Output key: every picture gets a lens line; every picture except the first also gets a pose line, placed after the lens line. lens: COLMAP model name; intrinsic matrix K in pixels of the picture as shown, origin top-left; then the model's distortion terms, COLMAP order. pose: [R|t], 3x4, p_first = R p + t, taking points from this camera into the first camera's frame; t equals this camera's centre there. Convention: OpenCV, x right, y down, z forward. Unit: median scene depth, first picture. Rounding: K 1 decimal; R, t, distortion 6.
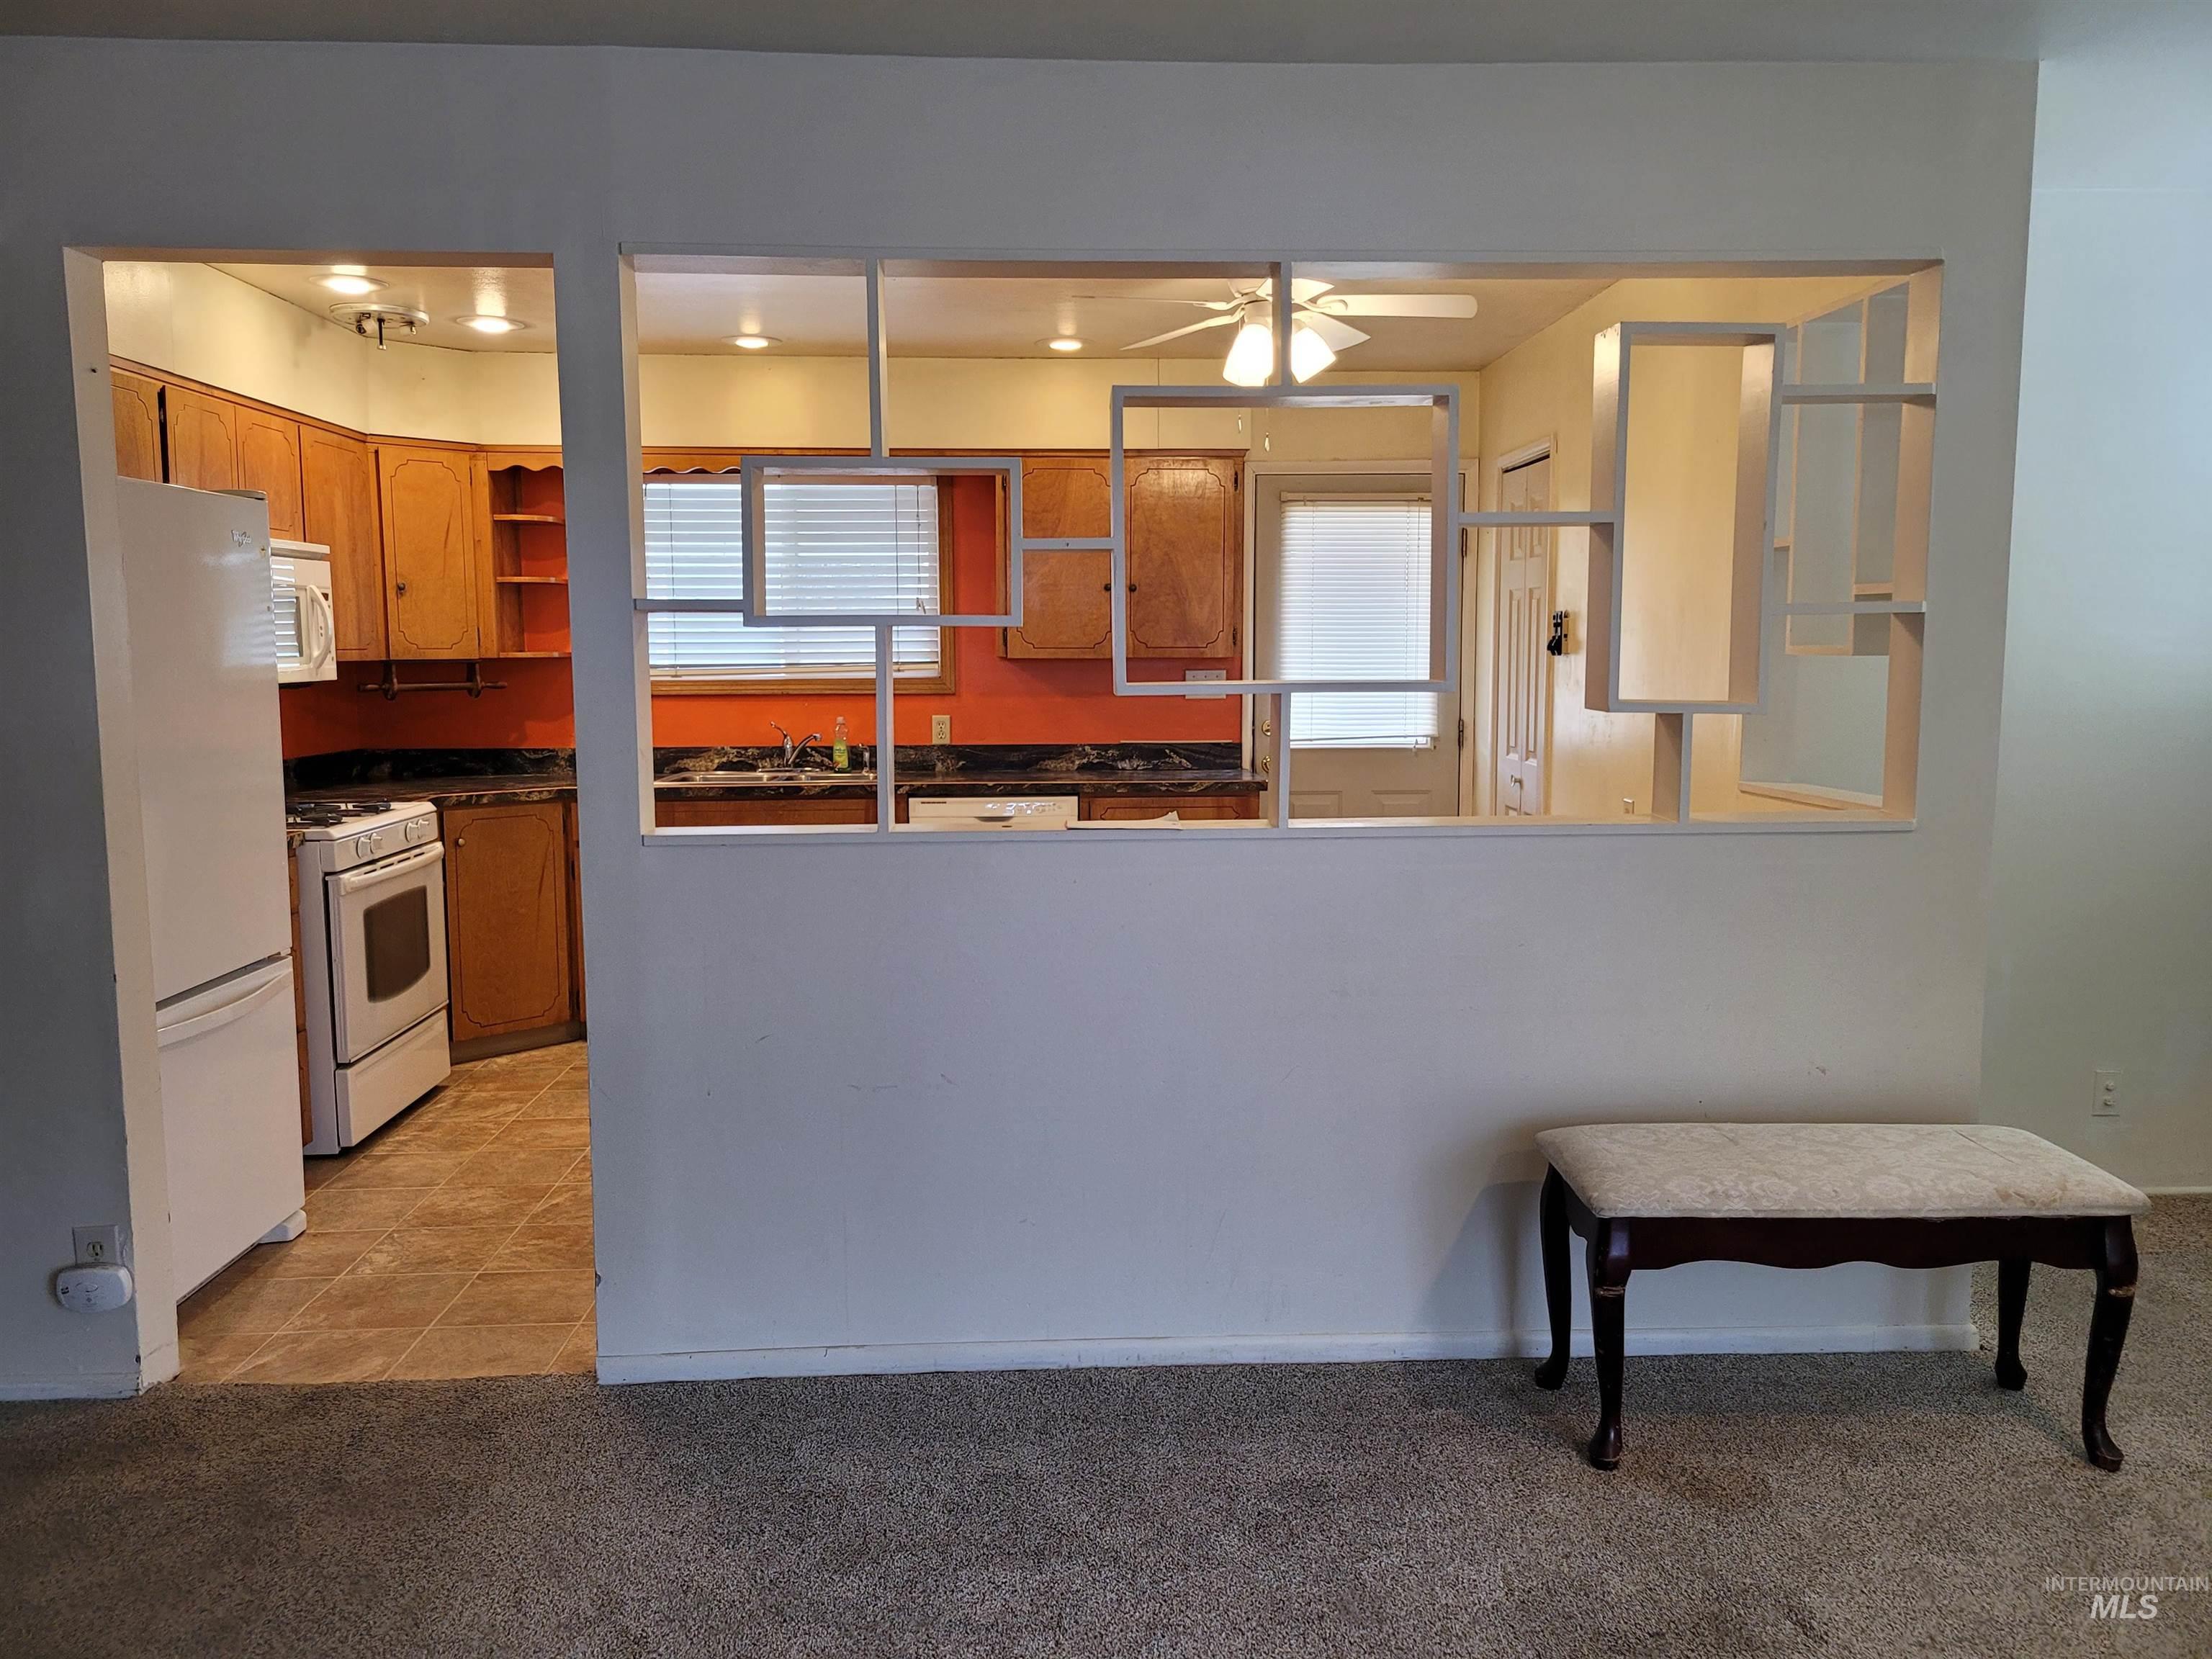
lens RADIAL K [[1663.2, 0, 1117.0], [0, 1663.2, 817.1], [0, 0, 1]] dist [0.036101, -0.004680]
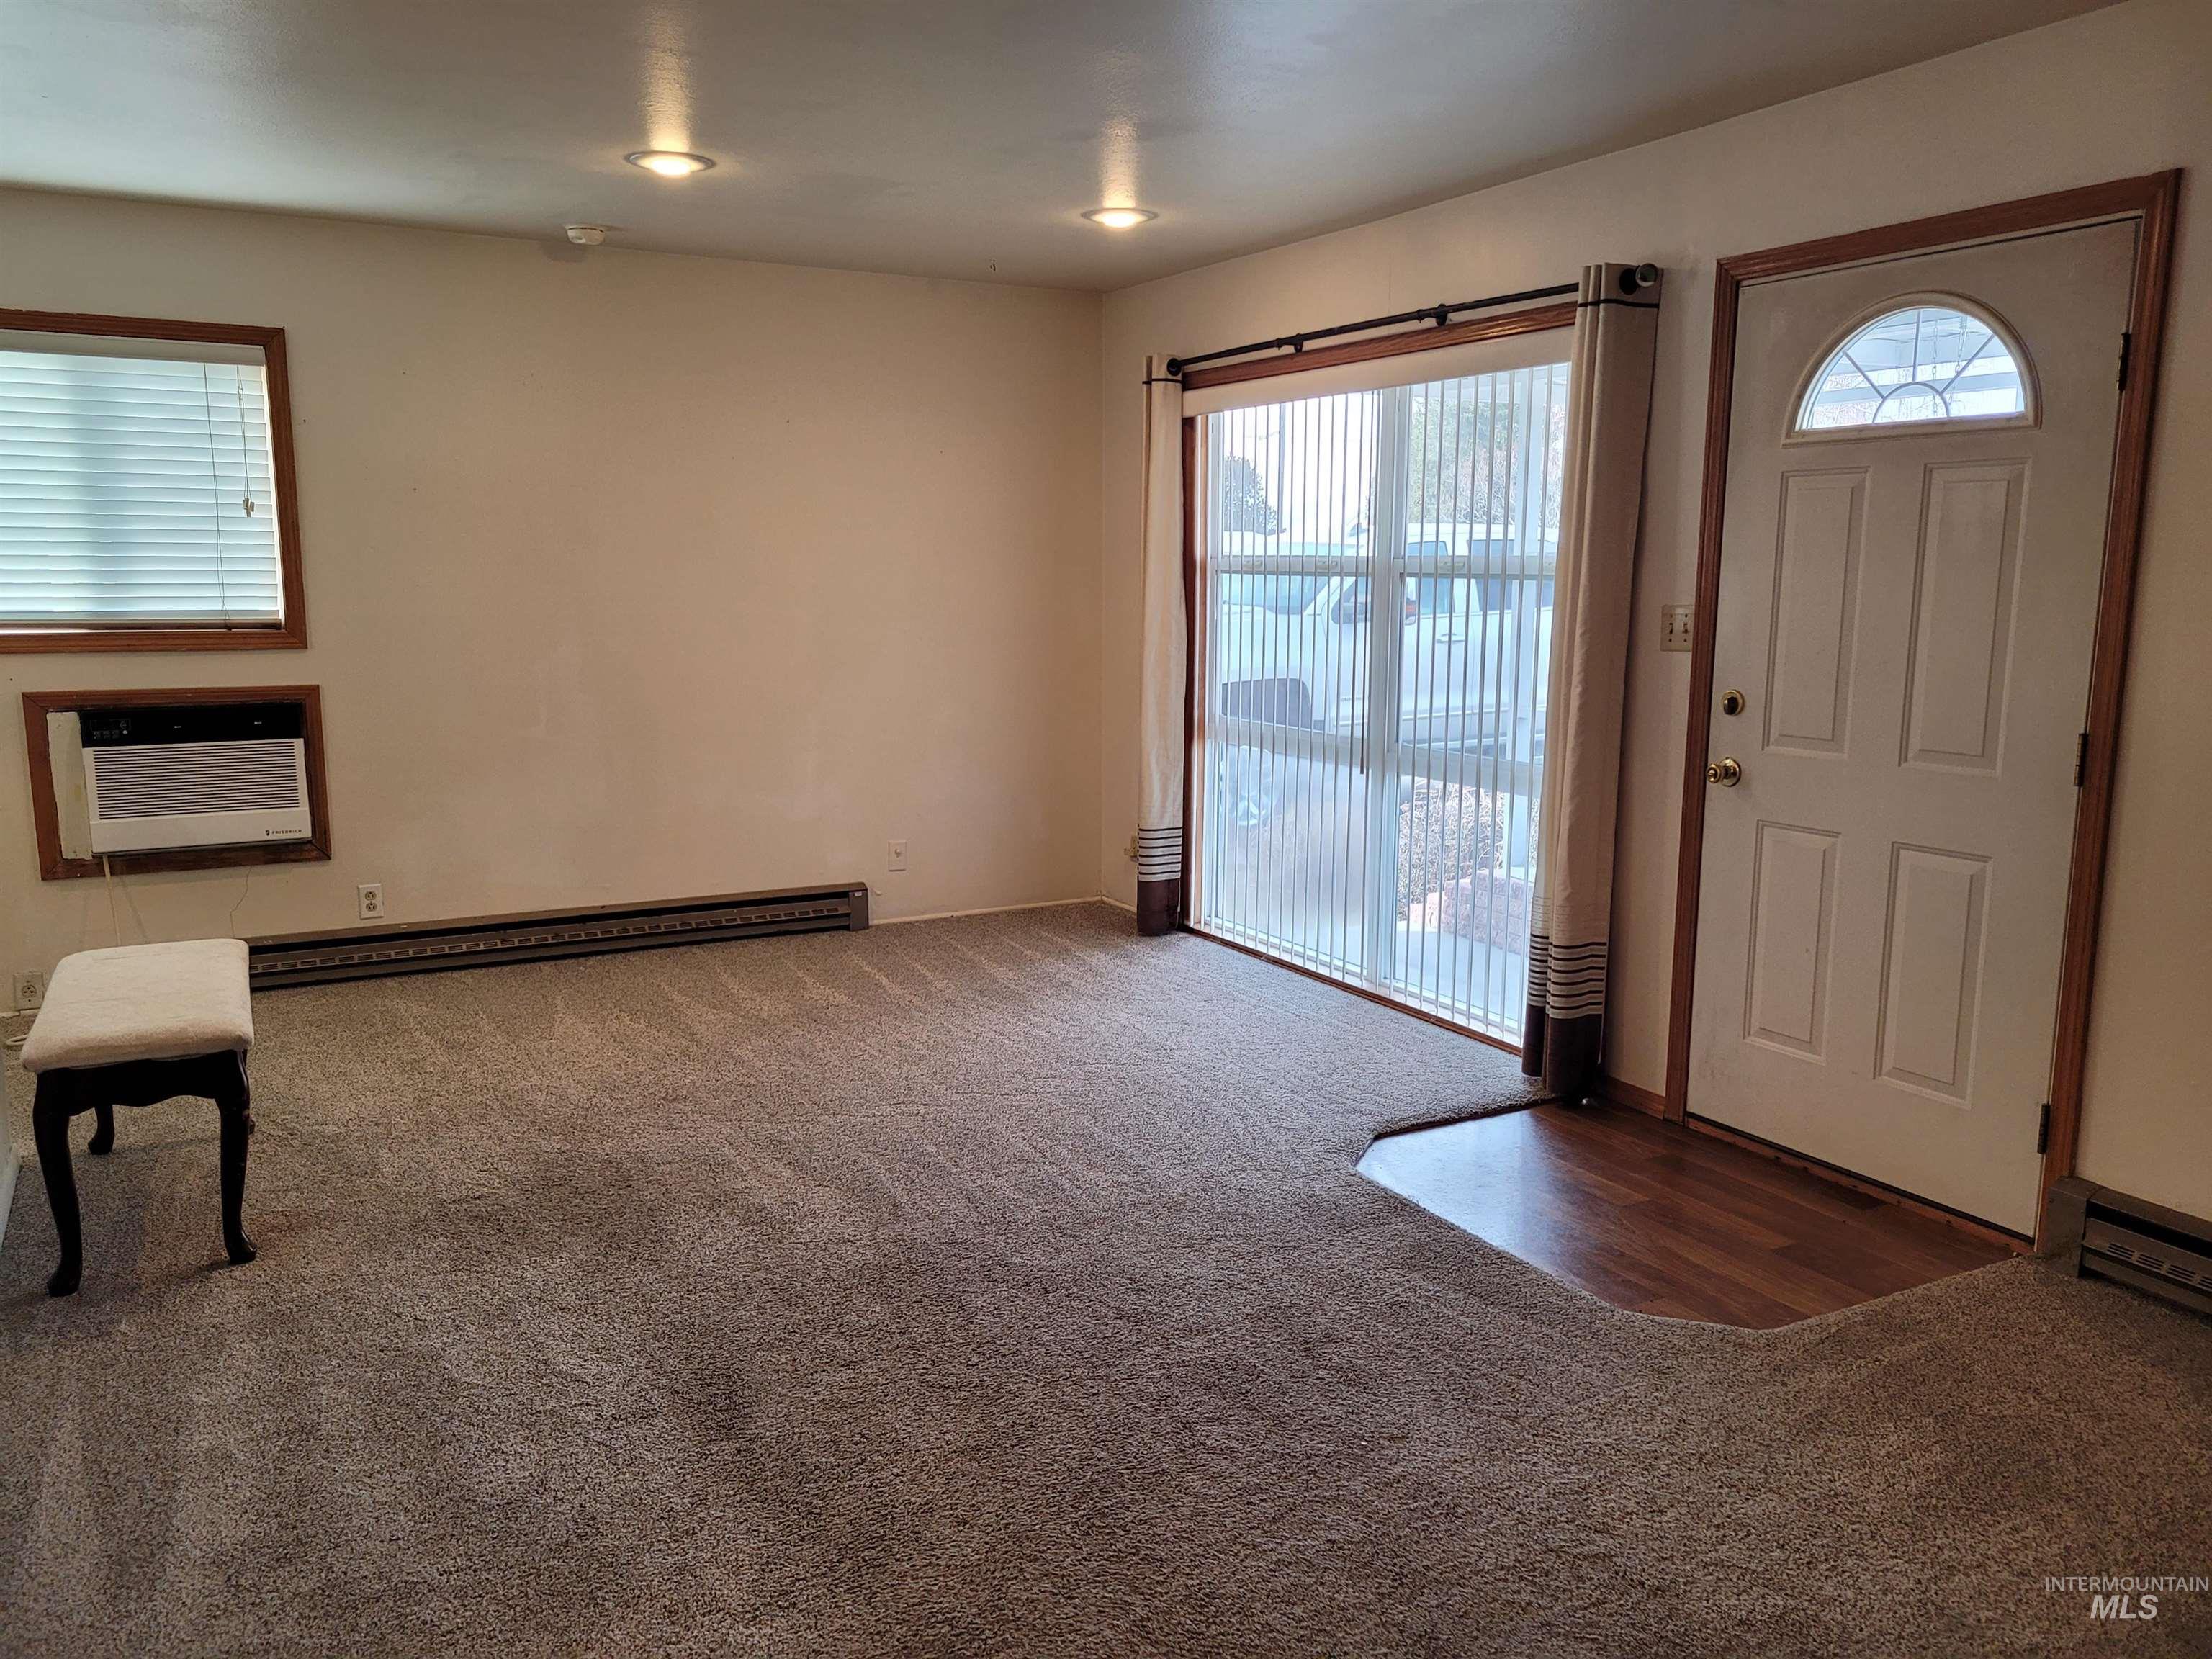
lens RADIAL K [[1658.0, 0, 1106.0], [0, 1658.0, 829.5], [0, 0, 1]] dist [0.034058, -0.011742]
pose [[-0.443054, -0.138898, 0.885669, -0.493831], [0.091937, 0.975676, 0.199005, -0.045796], [-0.891768, 0.169596, -0.419507, 0.446159]]
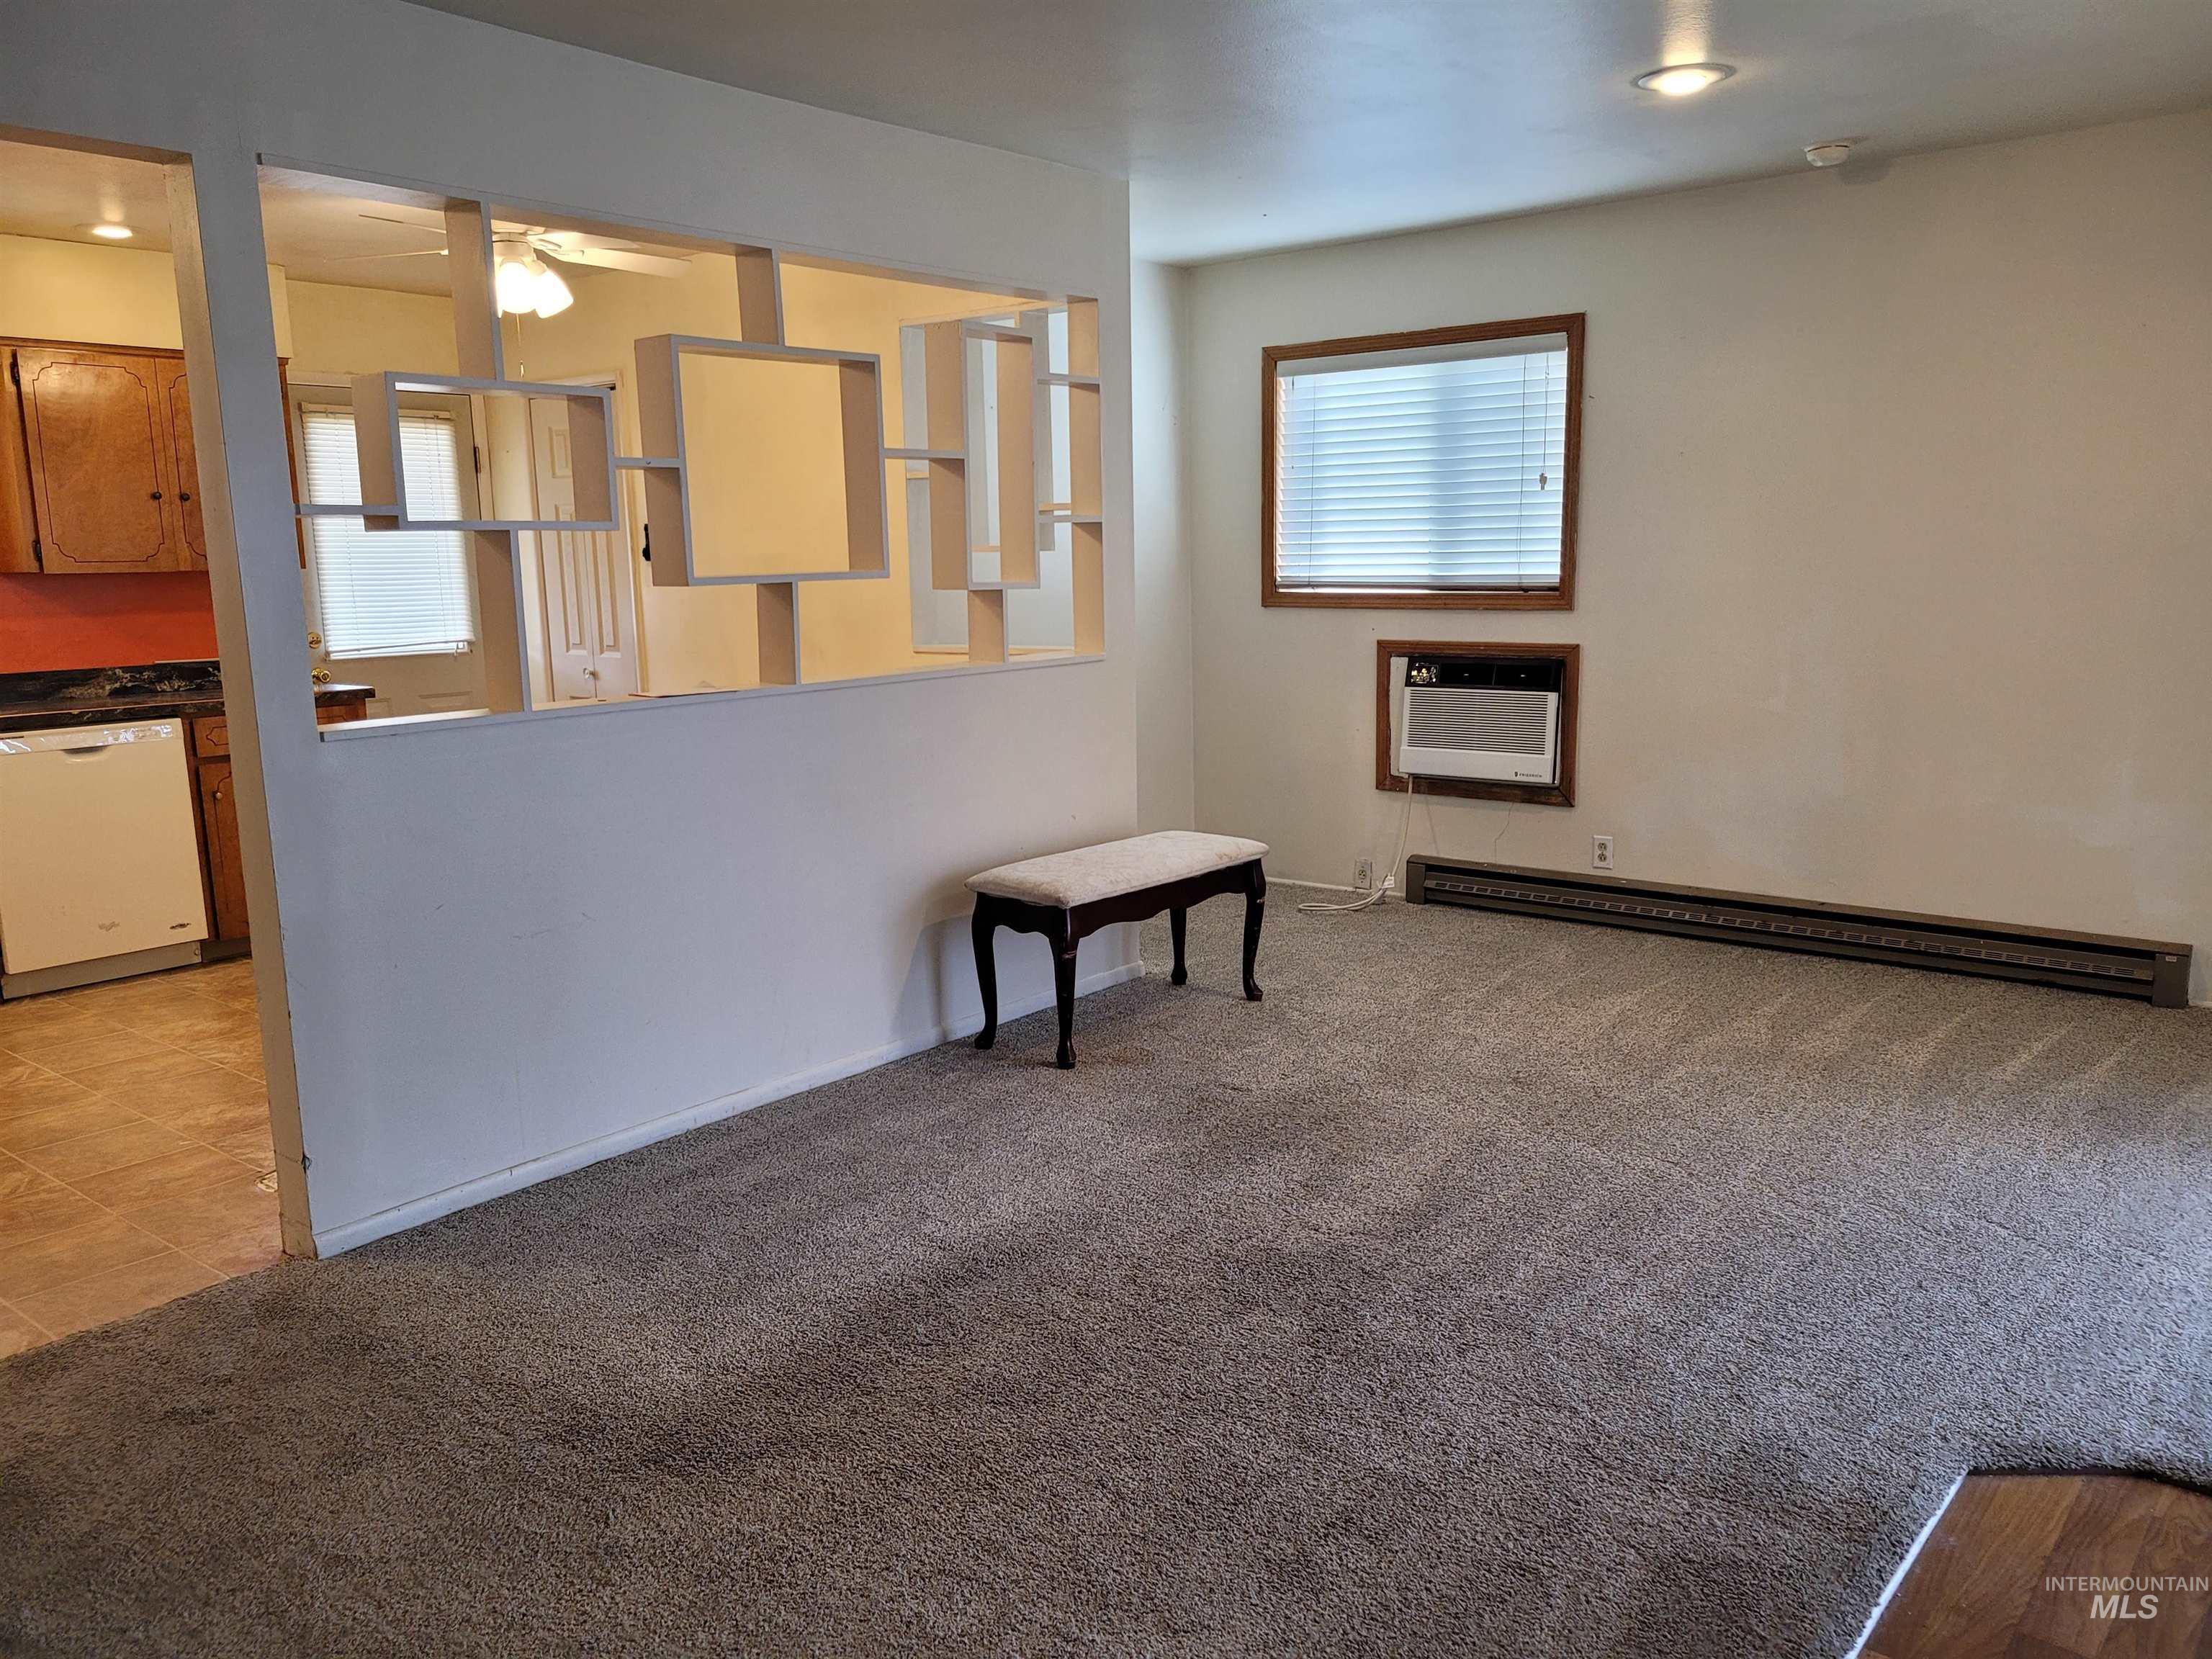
lens RADIAL K [[1658.0, 0, 1106.0], [0, 1658.0, 829.5], [0, 0, 1]] dist [0.034058, -0.011742]
pose [[0.668974, -0.133500, 0.731199, -0.394591], [0.094035, 0.991035, 0.094907, 0.010340], [-0.737314, 0.005269, 0.675530, -0.039396]]
